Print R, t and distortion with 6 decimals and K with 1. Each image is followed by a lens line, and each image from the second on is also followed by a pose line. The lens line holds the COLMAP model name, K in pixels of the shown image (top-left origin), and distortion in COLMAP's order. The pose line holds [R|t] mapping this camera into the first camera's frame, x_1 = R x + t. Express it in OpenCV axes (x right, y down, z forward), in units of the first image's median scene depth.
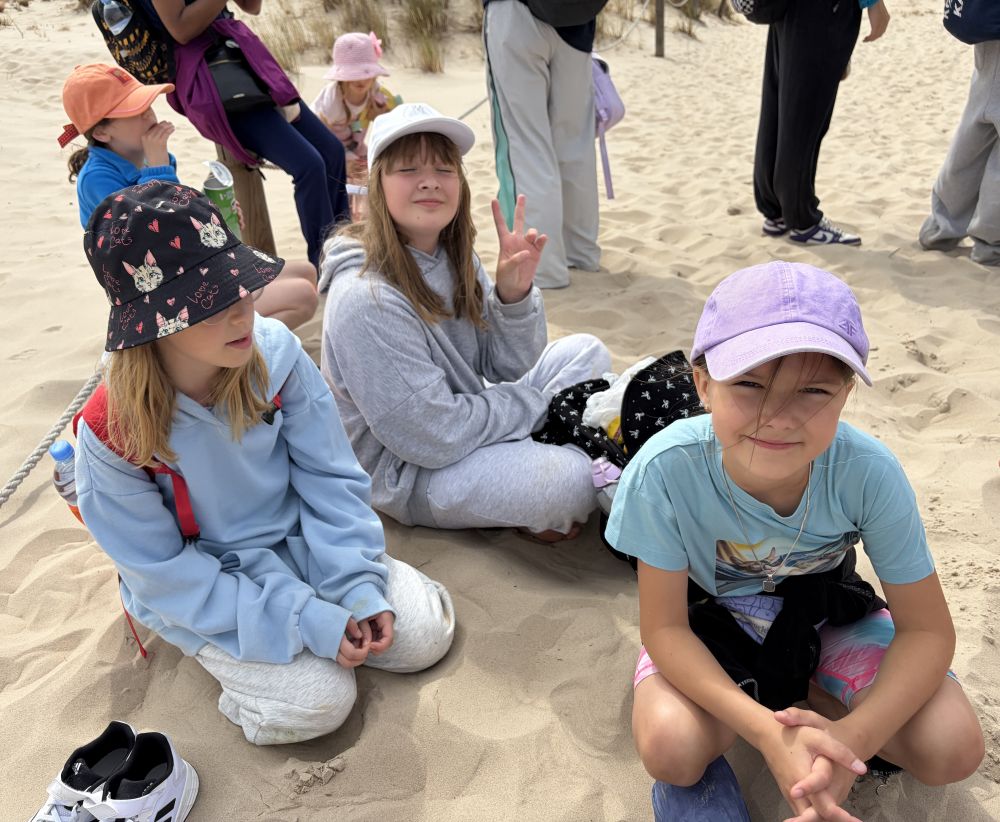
lens RADIAL K [[819.9, 0, 500.0], [0, 819.9, 434.9], [0, 0, 1]] dist [-0.001466, -0.012189]
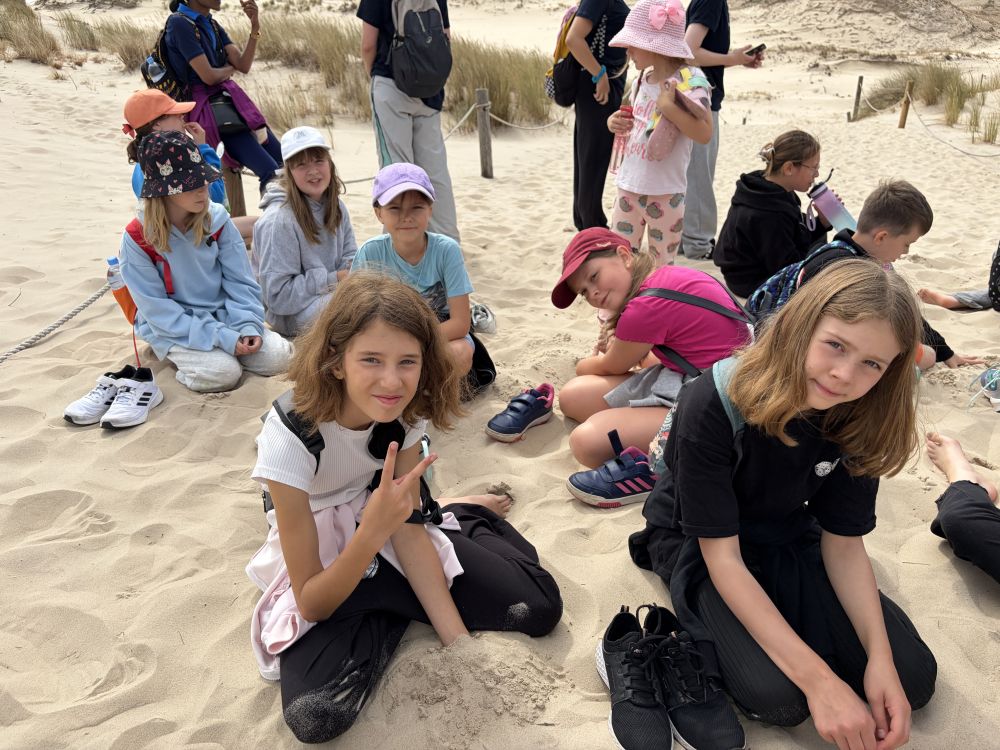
lens RADIAL K [[770.6, 0, 500.0], [0, 770.6, 375.0], [0, 0, 1]] dist [-0.000975, -0.016759]
pose [[0.997836, 0.060827, 0.024982, 0.210201], [-0.056904, 0.989142, -0.135498, 0.256511], [-0.032953, 0.133784, 0.990463, -0.476187]]
